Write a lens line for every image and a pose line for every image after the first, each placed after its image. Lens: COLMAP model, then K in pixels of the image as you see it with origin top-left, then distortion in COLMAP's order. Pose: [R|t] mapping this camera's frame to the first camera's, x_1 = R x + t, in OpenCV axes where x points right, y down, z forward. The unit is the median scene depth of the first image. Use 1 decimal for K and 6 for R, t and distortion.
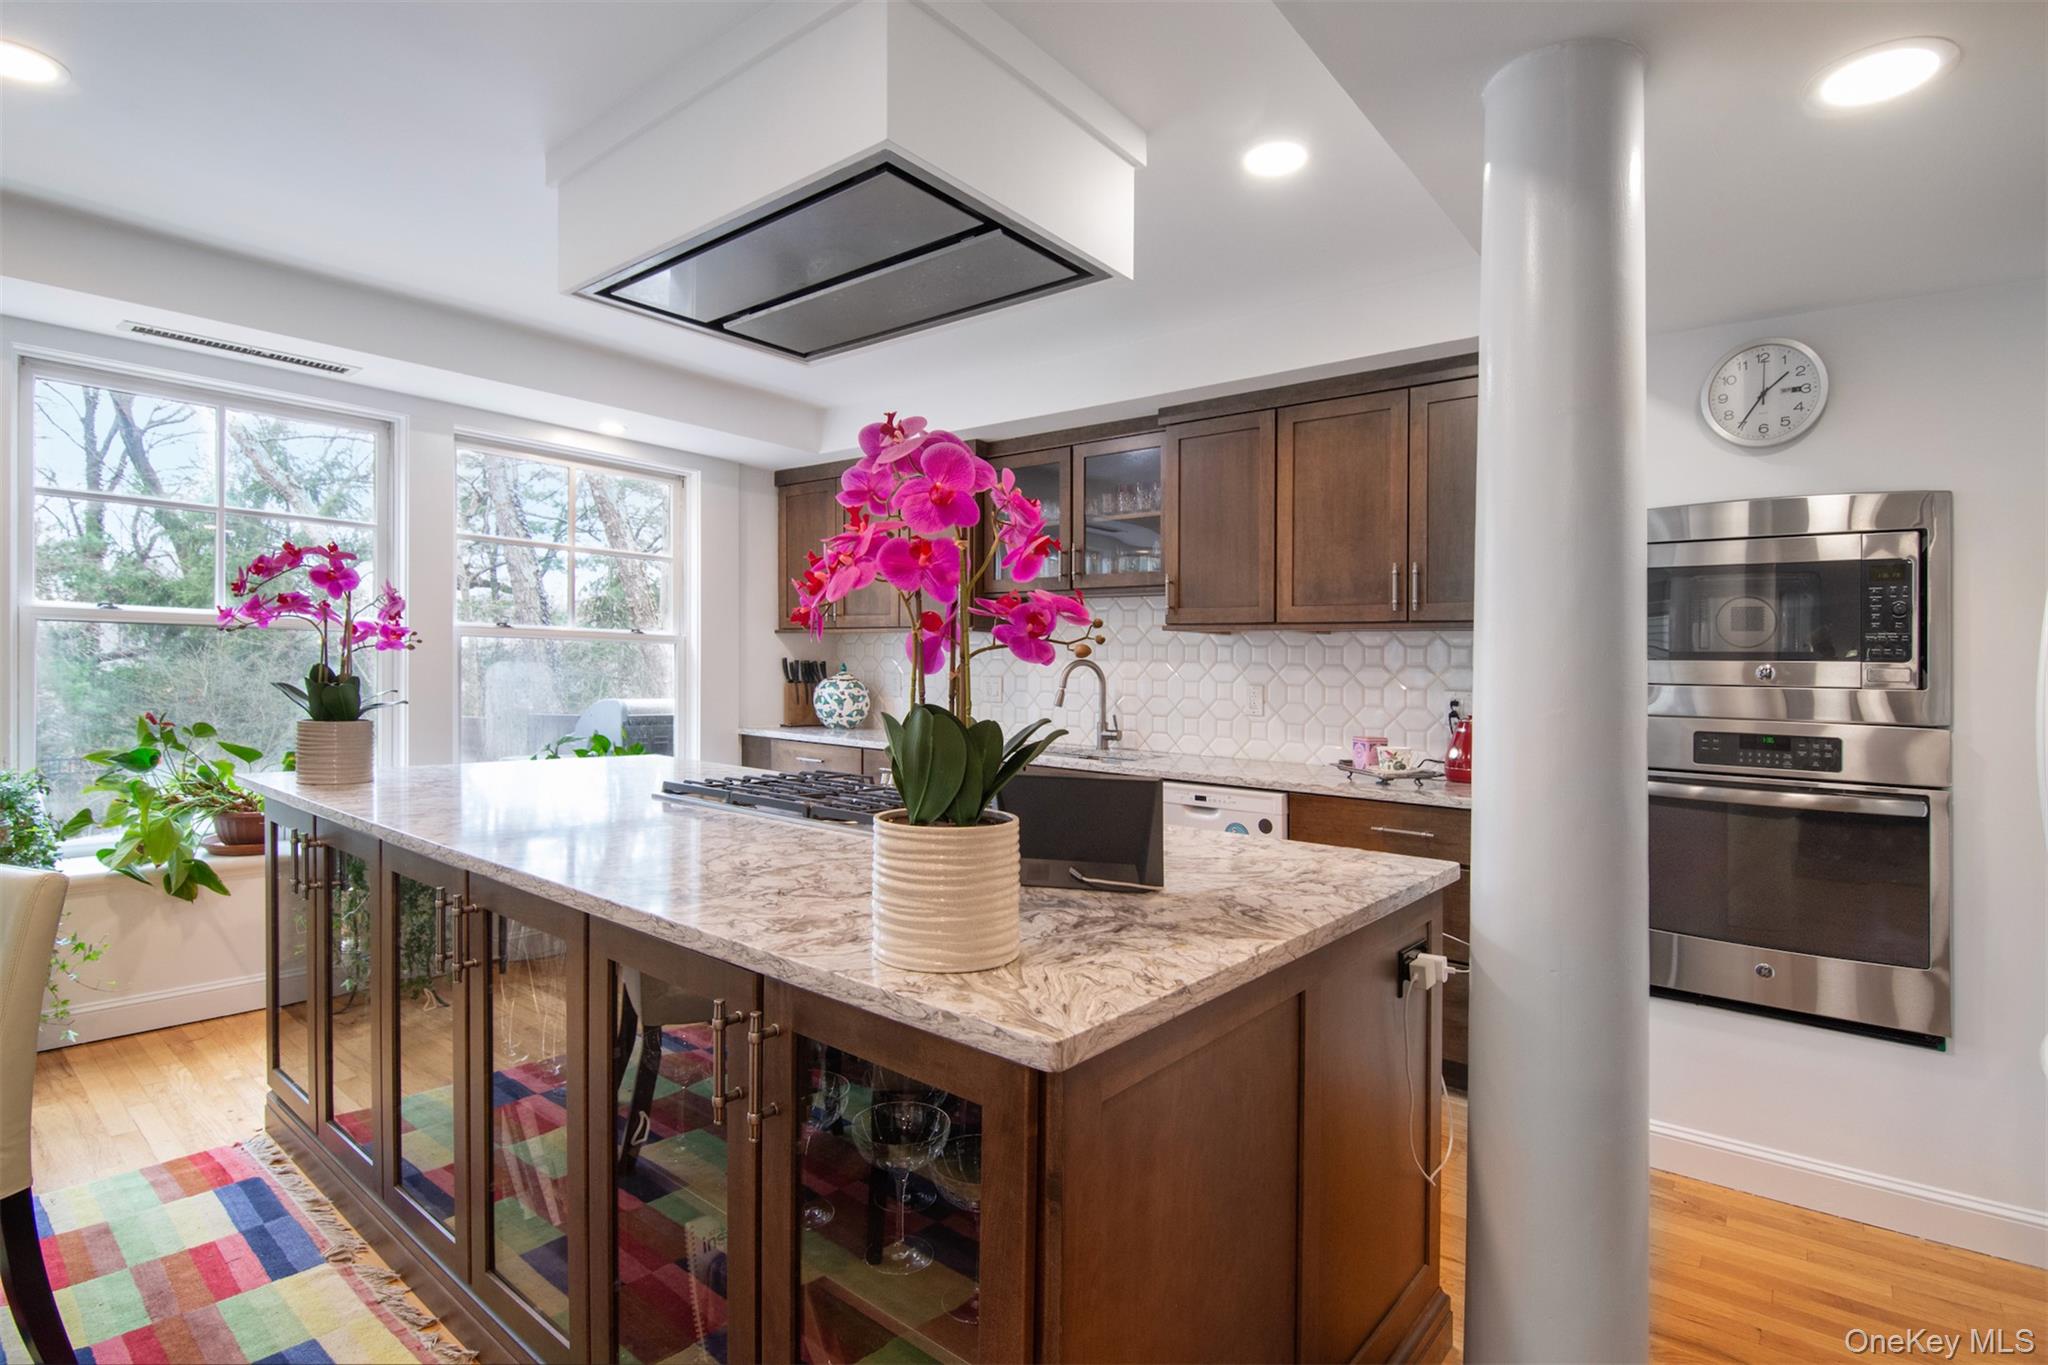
lens RADIAL K [[996.2, 0, 1028.6], [0, 996.2, 673.0], [0, 0, 1]] dist [-0.017610, -0.002200]
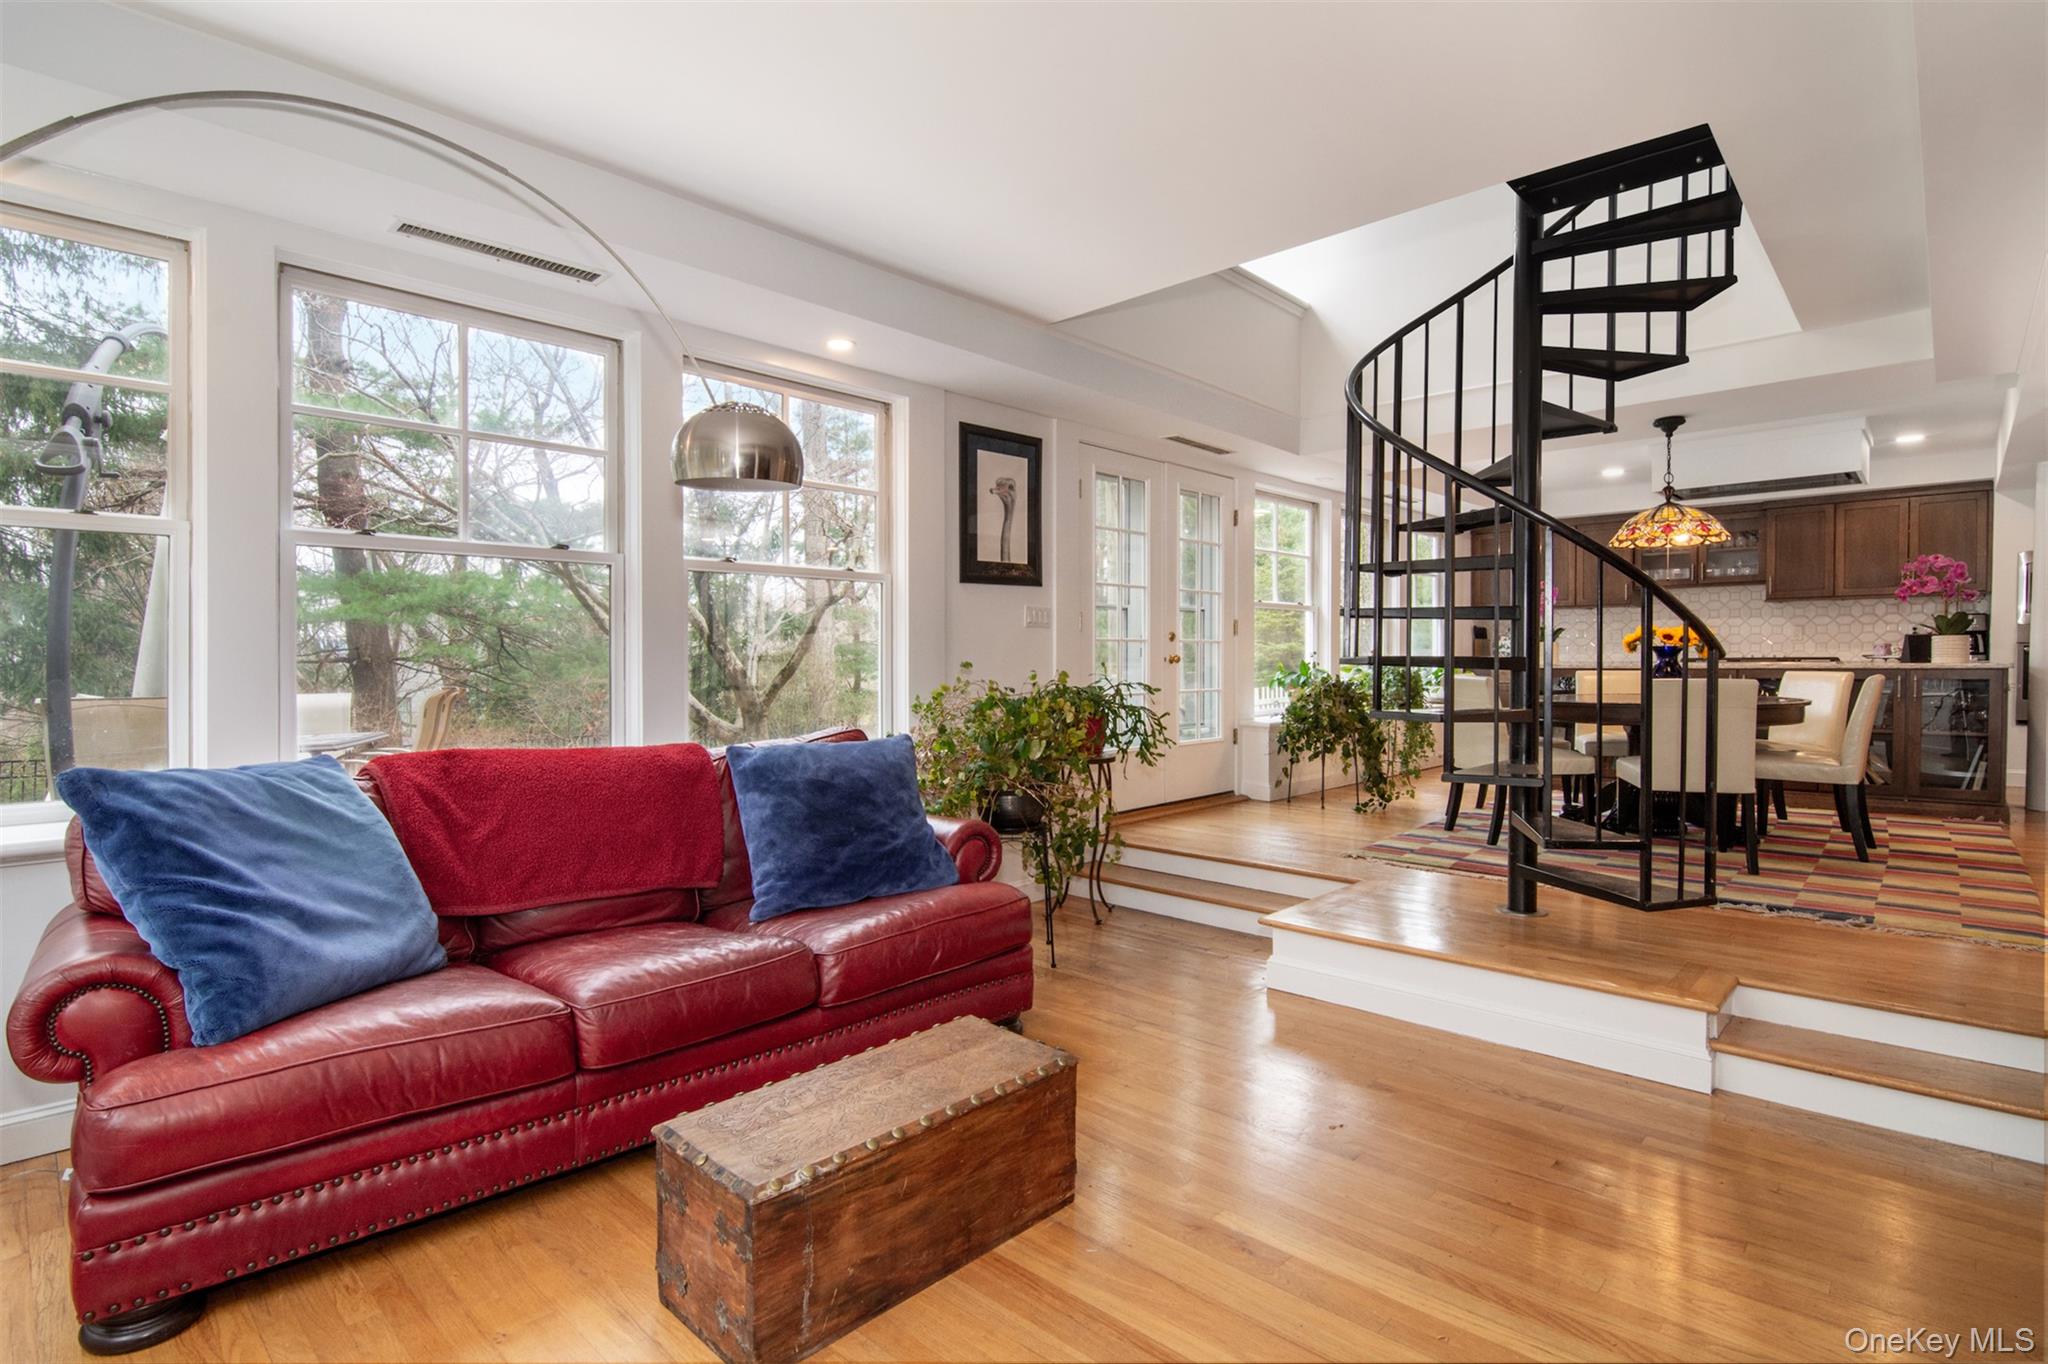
lens RADIAL K [[996.2, 0, 1030.4], [0, 996.2, 689.2], [0, 0, 1]] dist [-0.017610, -0.002200]
pose [[0.996478, -0.030604, -0.078074, -1.333098], [0.032909, 0.999054, 0.028419, 0.035881], [0.077130, -0.030889, 0.996542, -1.320823]]
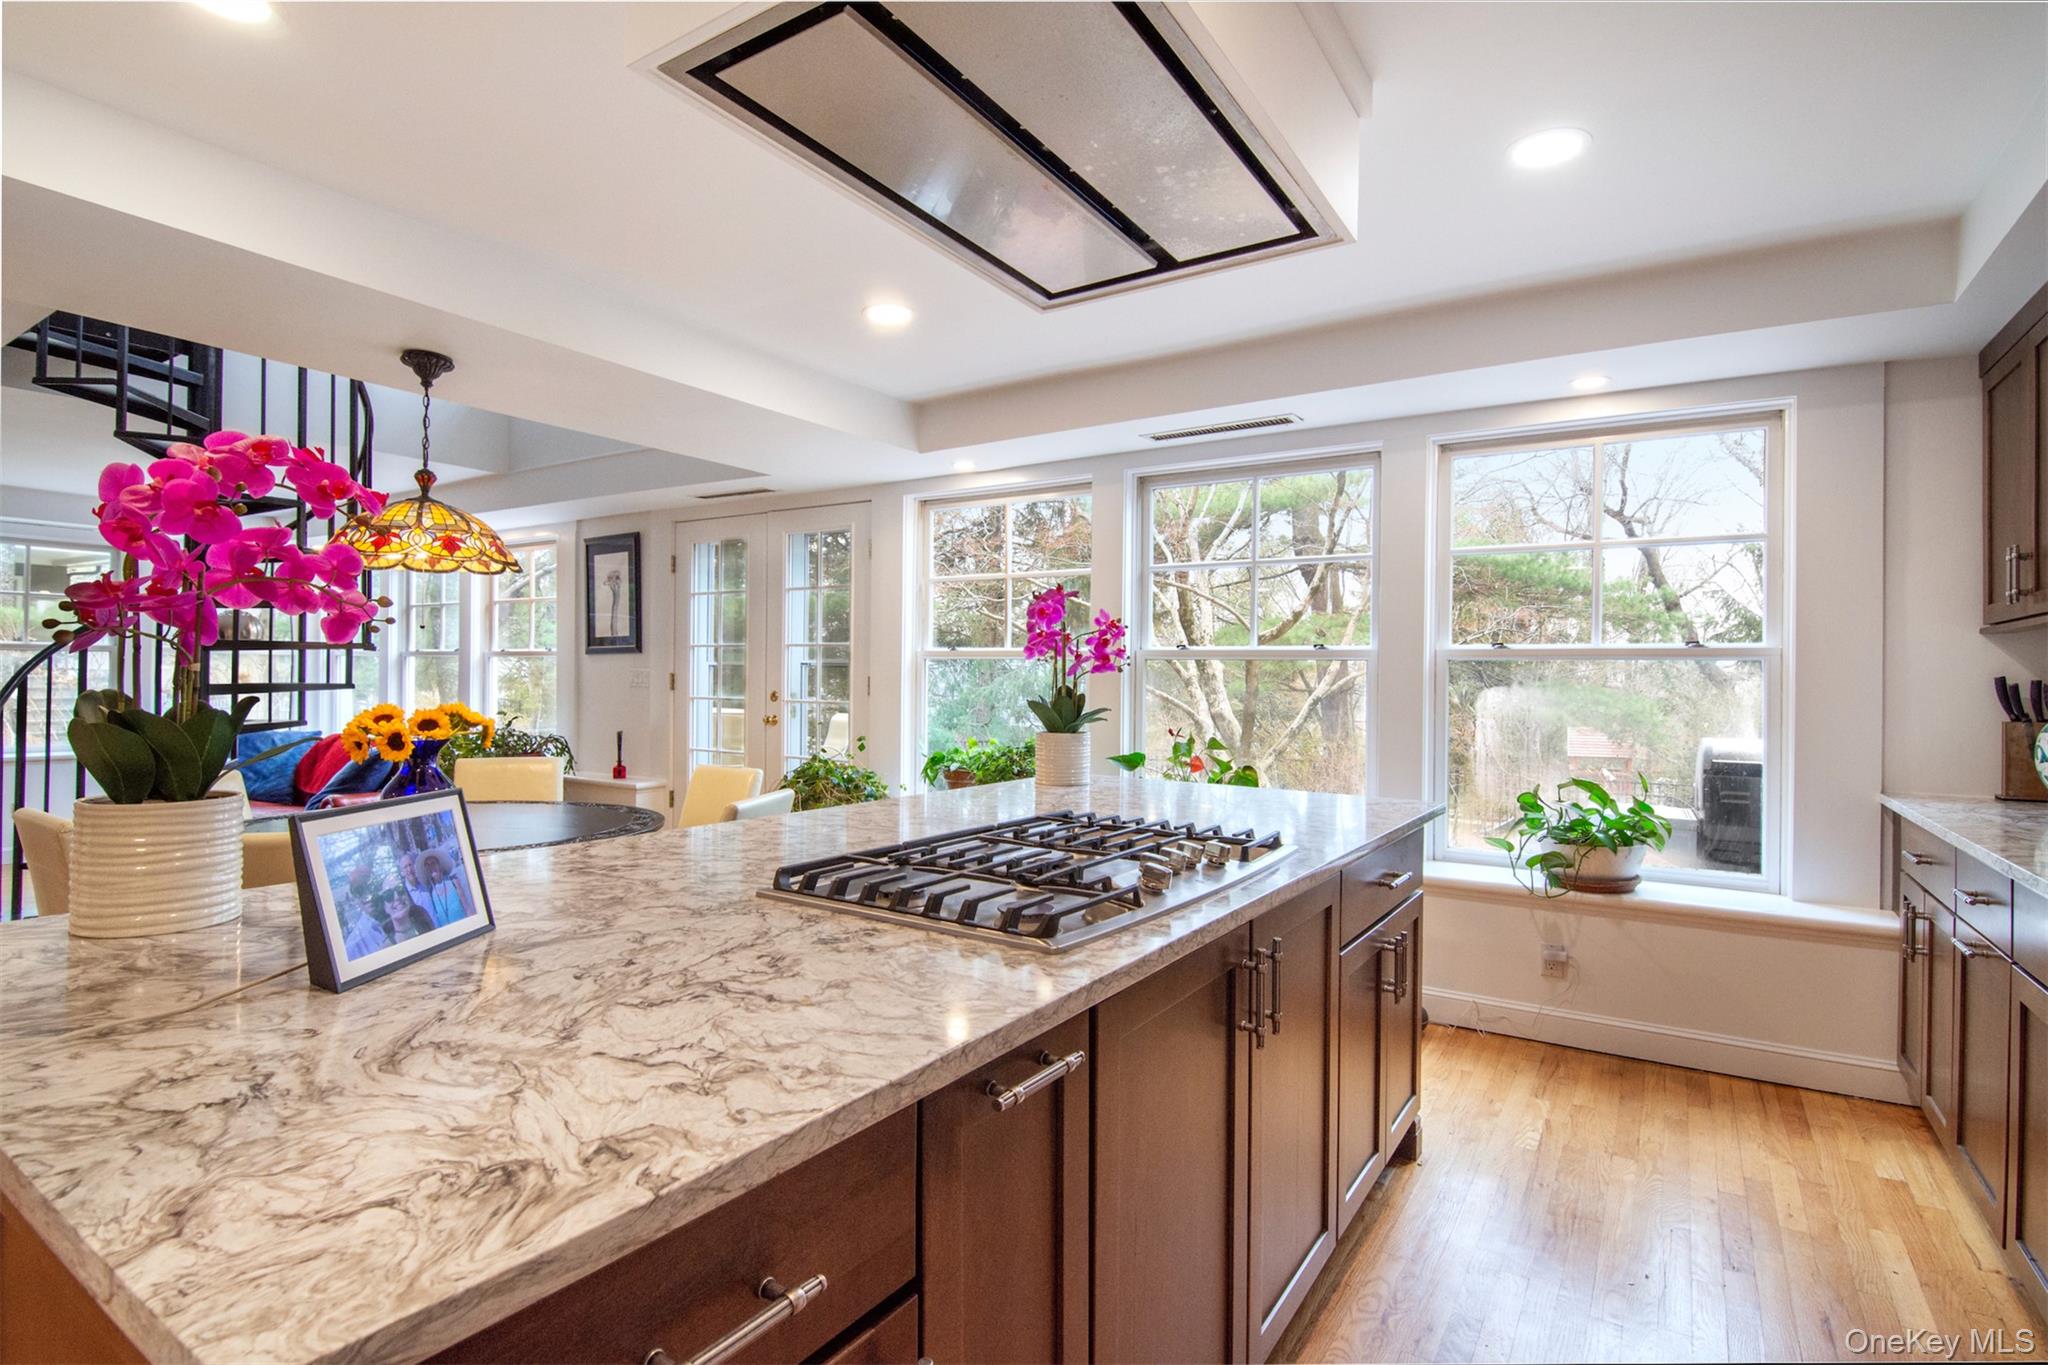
lens RADIAL K [[996.2, 0, 1029.2], [0, 996.2, 679.6], [0, 0, 1]] dist [-0.017610, -0.002200]
pose [[0.105311, -0.020339, -0.994231, 0.343788], [-0.009929, 0.999719, -0.021503, 0.005699], [0.994390, 0.012137, 0.105080, 0.584190]]
